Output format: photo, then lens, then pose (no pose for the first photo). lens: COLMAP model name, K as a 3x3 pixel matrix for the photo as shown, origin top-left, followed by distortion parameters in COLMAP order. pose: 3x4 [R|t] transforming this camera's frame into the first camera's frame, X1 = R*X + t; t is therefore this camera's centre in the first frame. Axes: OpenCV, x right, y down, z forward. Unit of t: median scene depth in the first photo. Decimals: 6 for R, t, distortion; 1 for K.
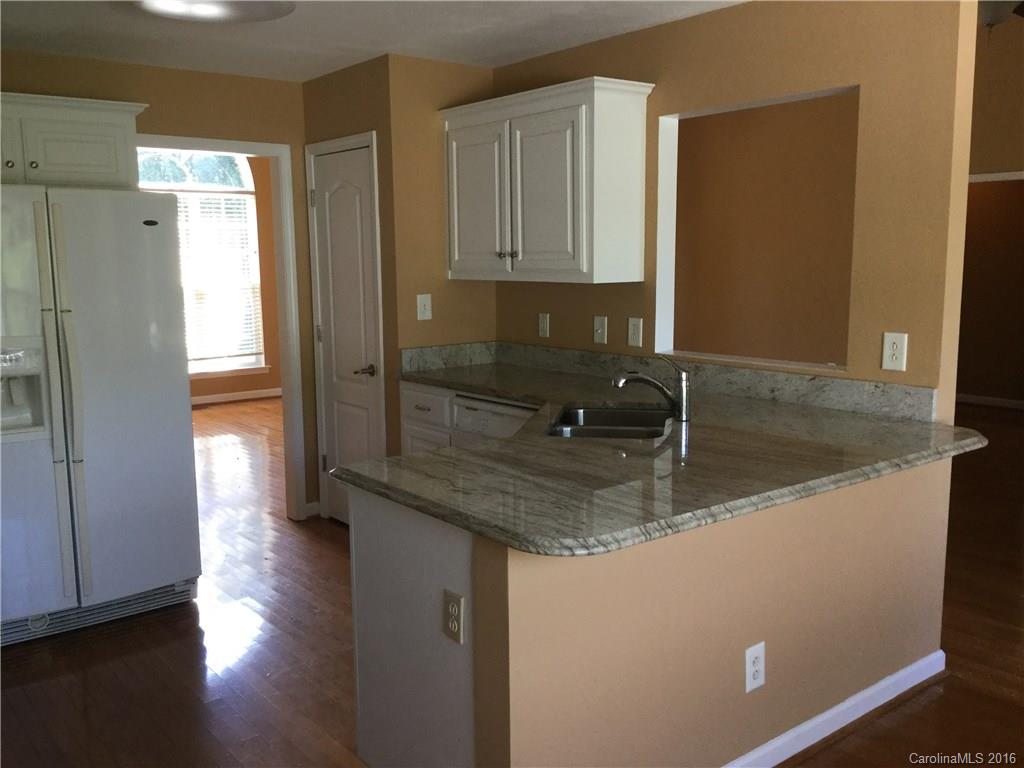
lens RADIAL K [[915.8, 0, 512.0], [0, 915.8, 384.0], [0, 0, 1]] dist [0.138926, -0.260510]
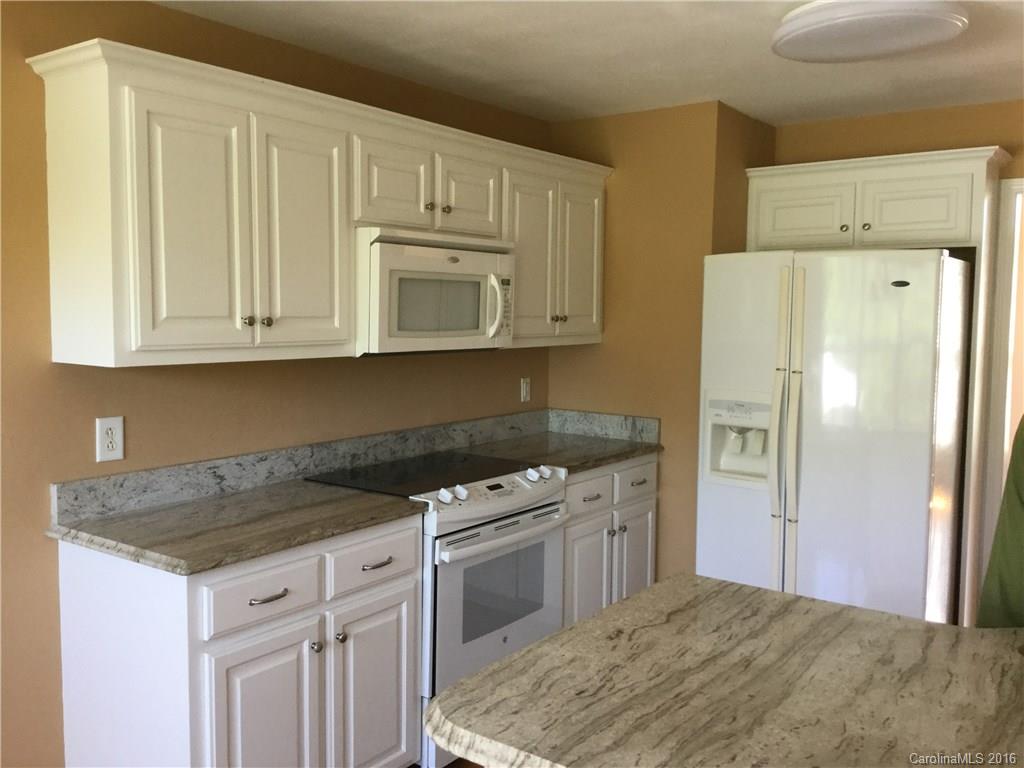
lens RADIAL K [[915.8, 0, 512.0], [0, 915.8, 384.0], [0, 0, 1]] dist [0.138926, -0.260510]
pose [[0.265177, 0.093599, -0.959646, 0.393385], [-0.145312, 0.987789, 0.056190, -0.073867], [0.953187, 0.124548, 0.275540, 0.409480]]
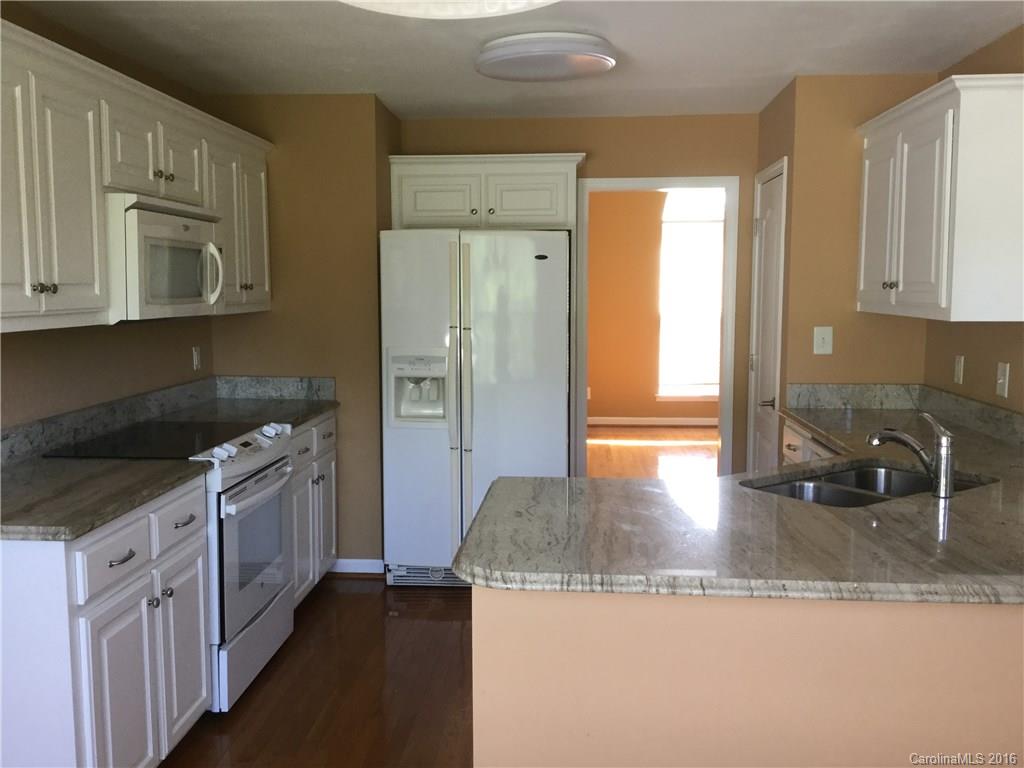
lens RADIAL K [[915.8, 0, 512.0], [0, 915.8, 384.0], [0, 0, 1]] dist [0.138926, -0.260510]
pose [[0.736565, 0.083809, -0.671155, 0.380167], [-0.101770, 0.994729, 0.012526, -0.025232], [0.668667, 0.059078, 0.741211, 0.128876]]
